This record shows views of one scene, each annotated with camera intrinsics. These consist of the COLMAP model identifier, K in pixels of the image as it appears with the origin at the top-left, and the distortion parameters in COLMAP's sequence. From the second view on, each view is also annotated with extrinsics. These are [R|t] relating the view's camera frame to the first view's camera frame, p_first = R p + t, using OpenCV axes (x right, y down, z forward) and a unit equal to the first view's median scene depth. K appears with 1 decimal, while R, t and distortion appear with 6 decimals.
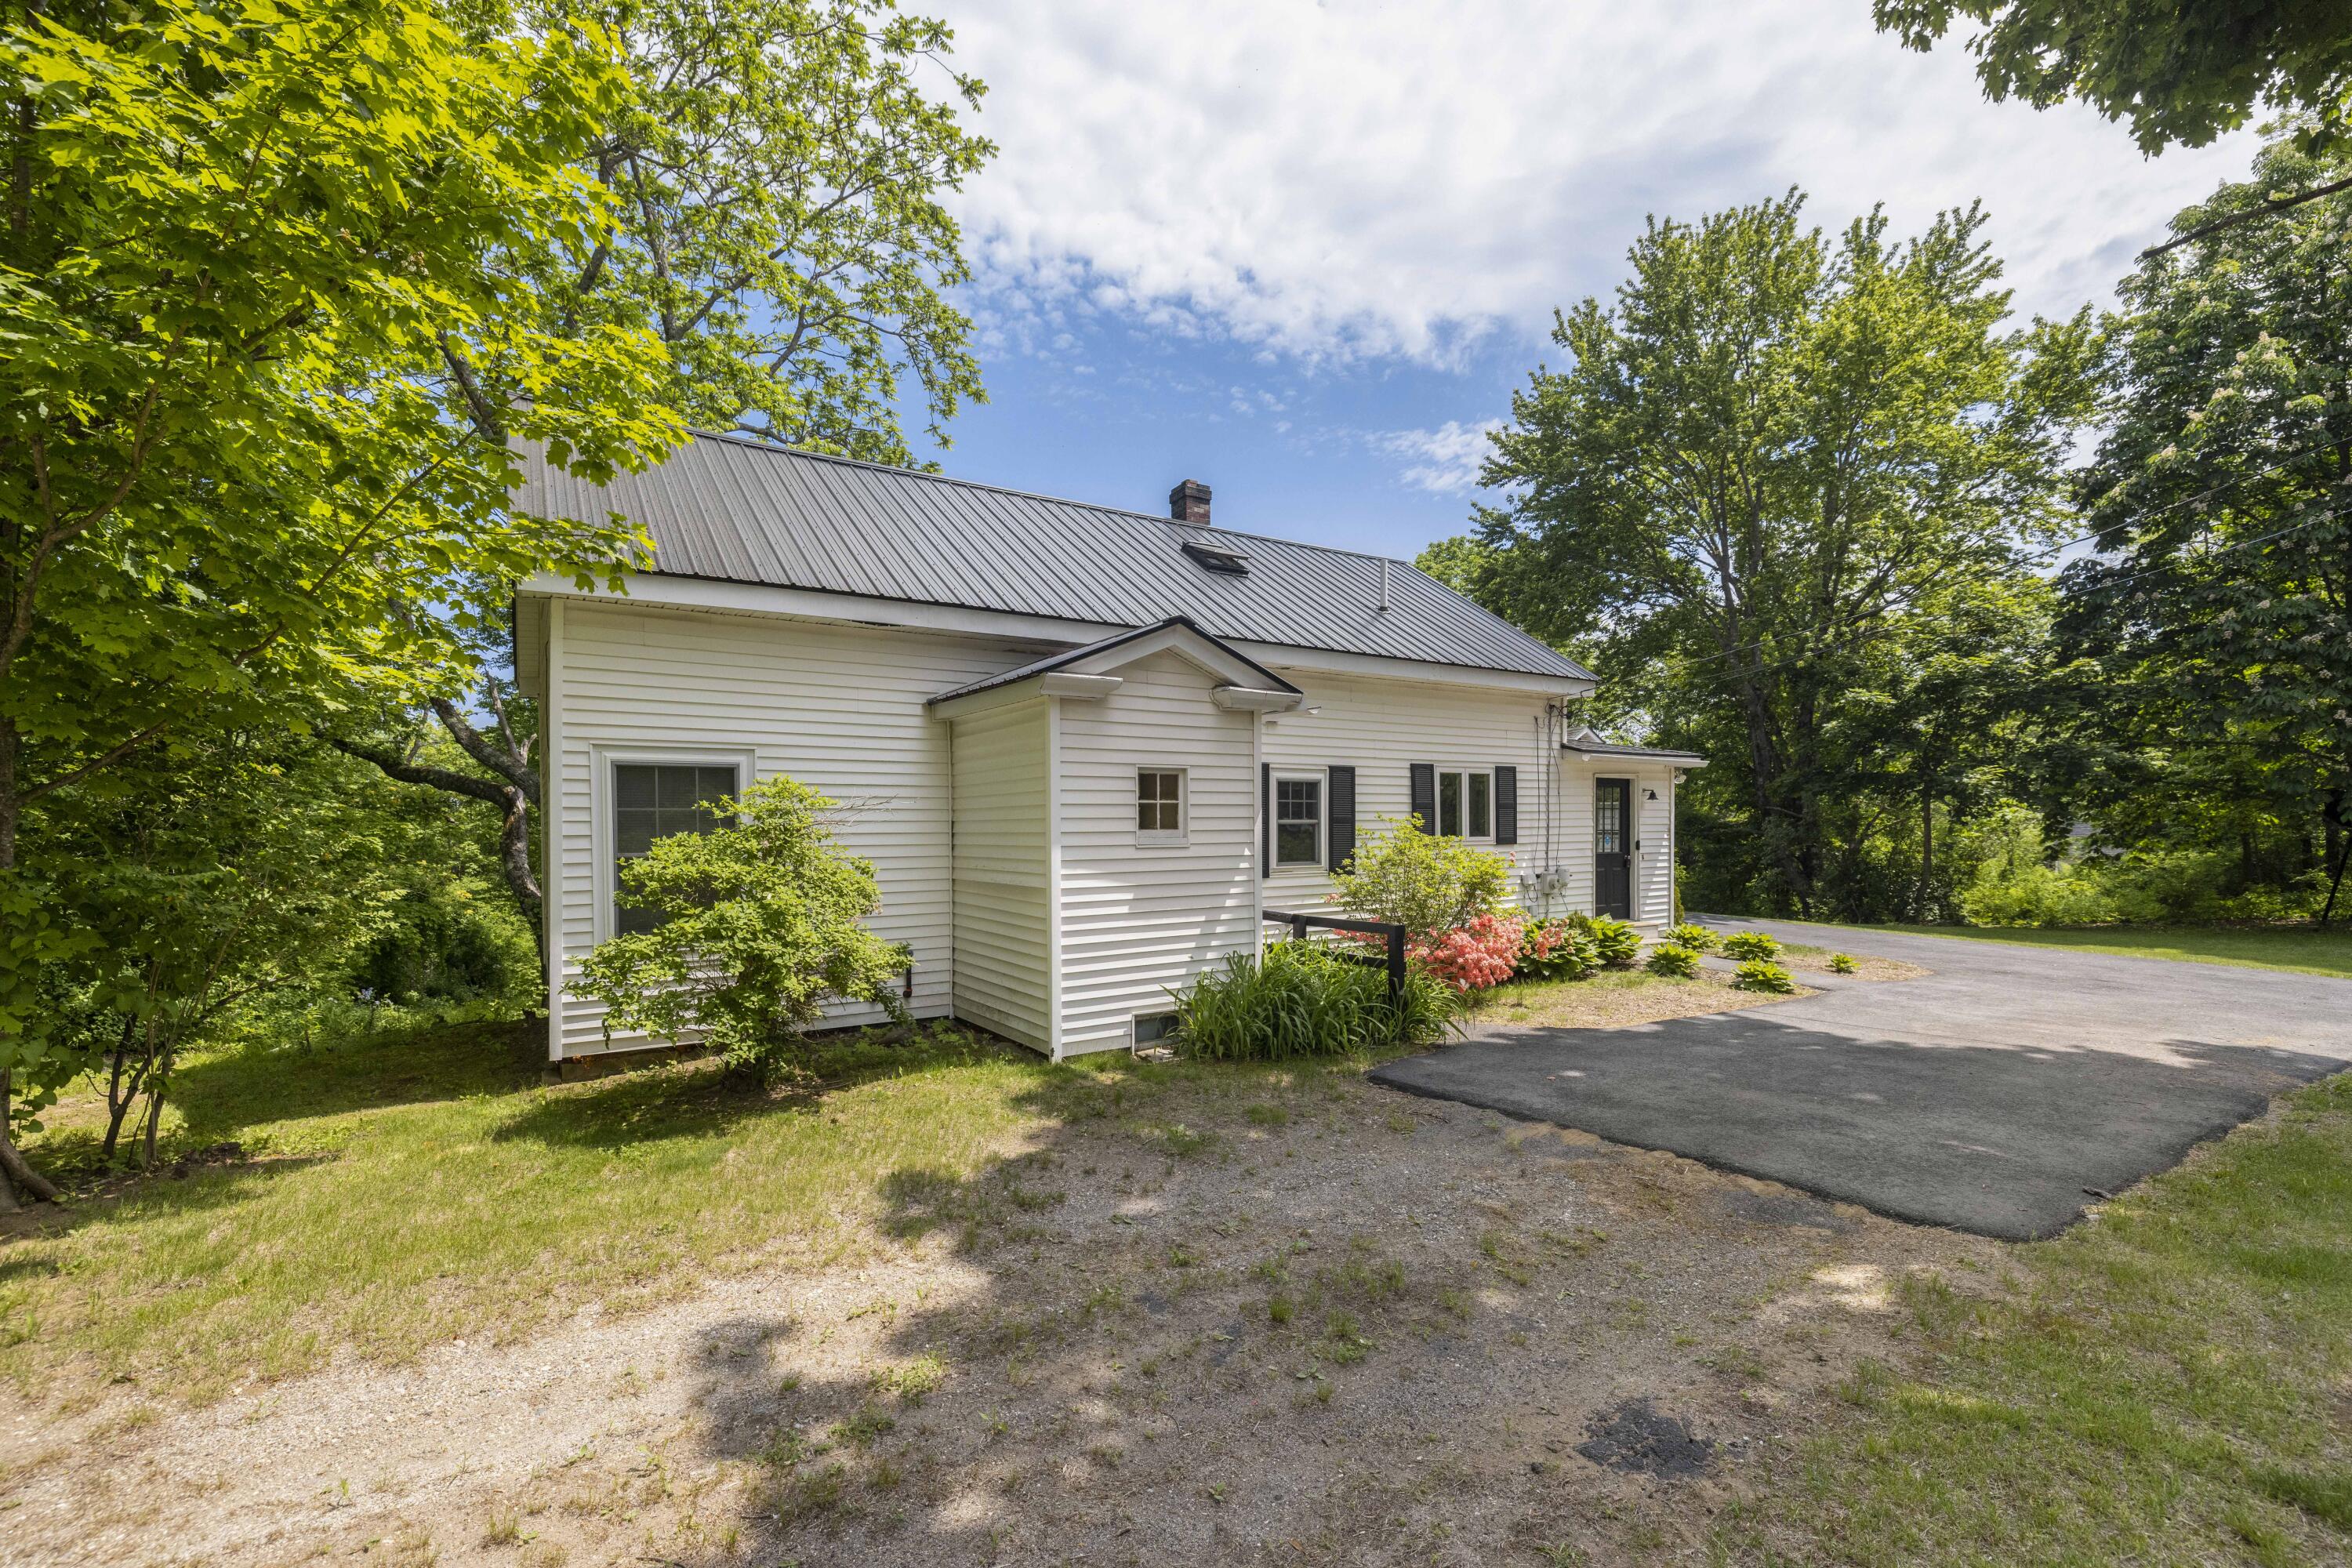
lens RADIAL K [[1001.1, 0, 1114.0], [0, 1001.1, 850.2], [0, 0, 1]] dist [0.000072, 0.000057]
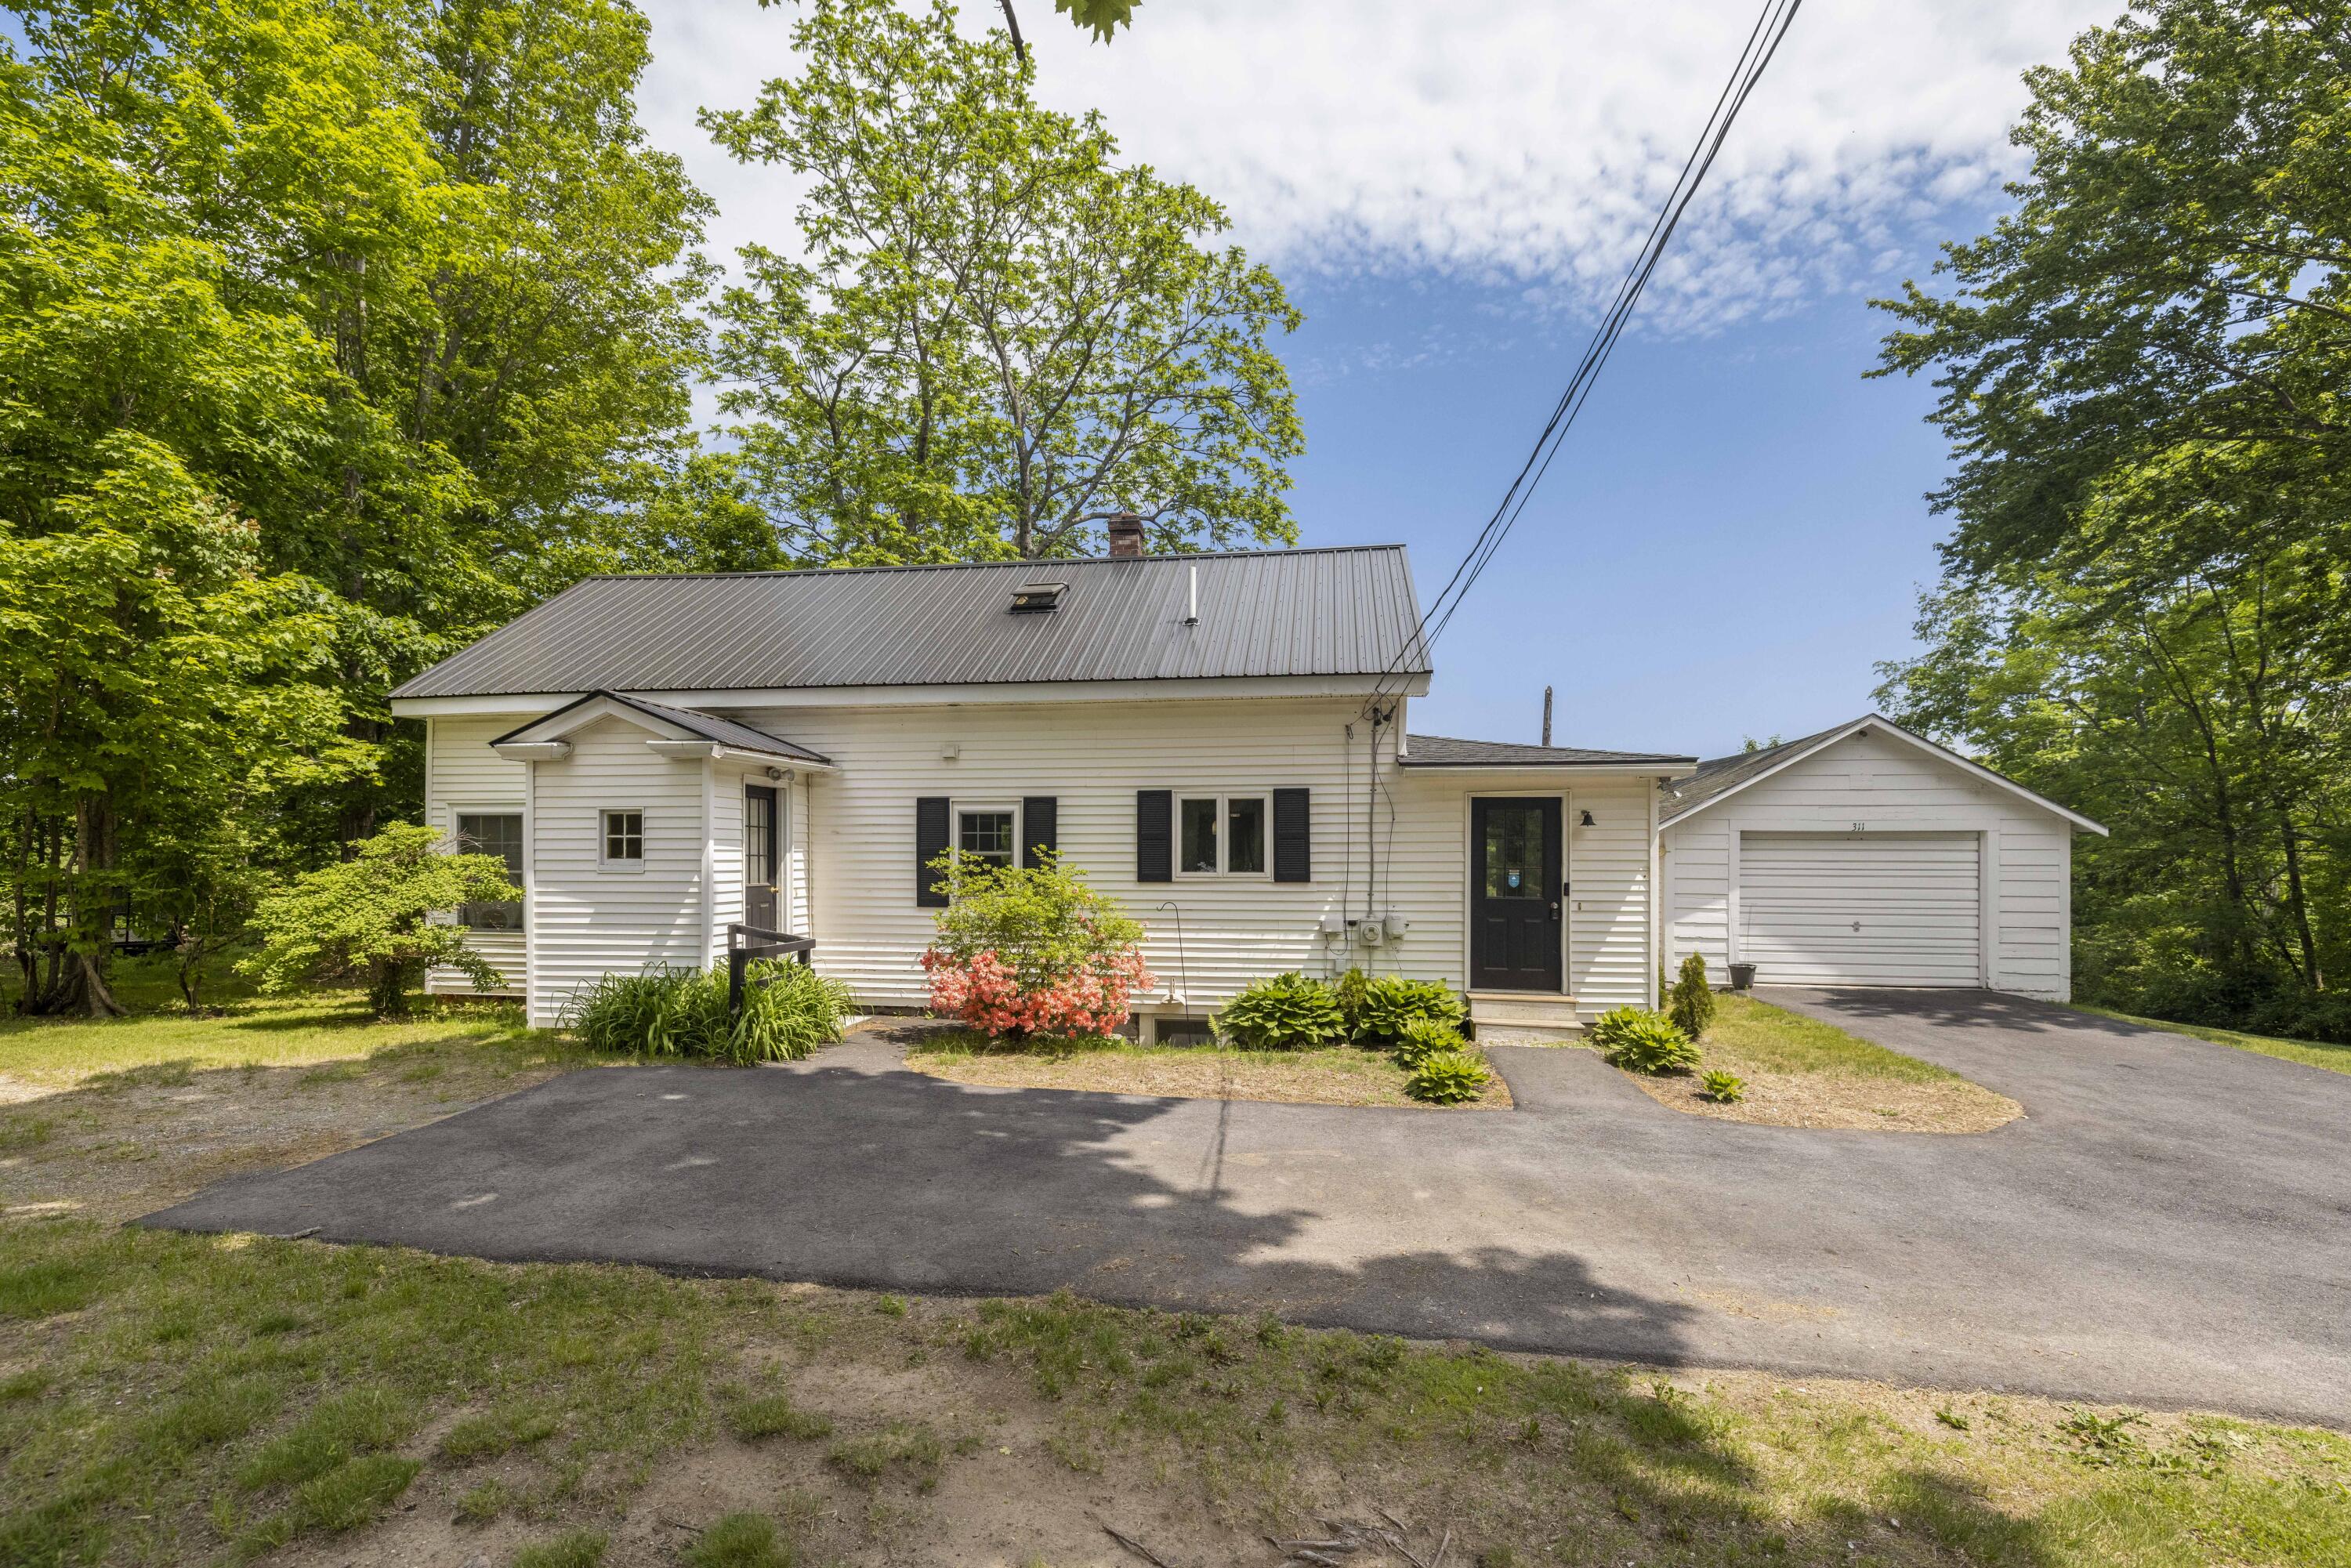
lens RADIAL K [[1018.0, 0, 1178.4], [0, 1018.0, 856.5], [0, 0, 1]] dist [0.000469, 0.000344]
pose [[0.764165, 0.007816, -0.644974, 0.935490], [-0.023426, 0.999603, -0.015641, -0.013241], [0.644596, 0.027062, 0.764045, 0.319173]]
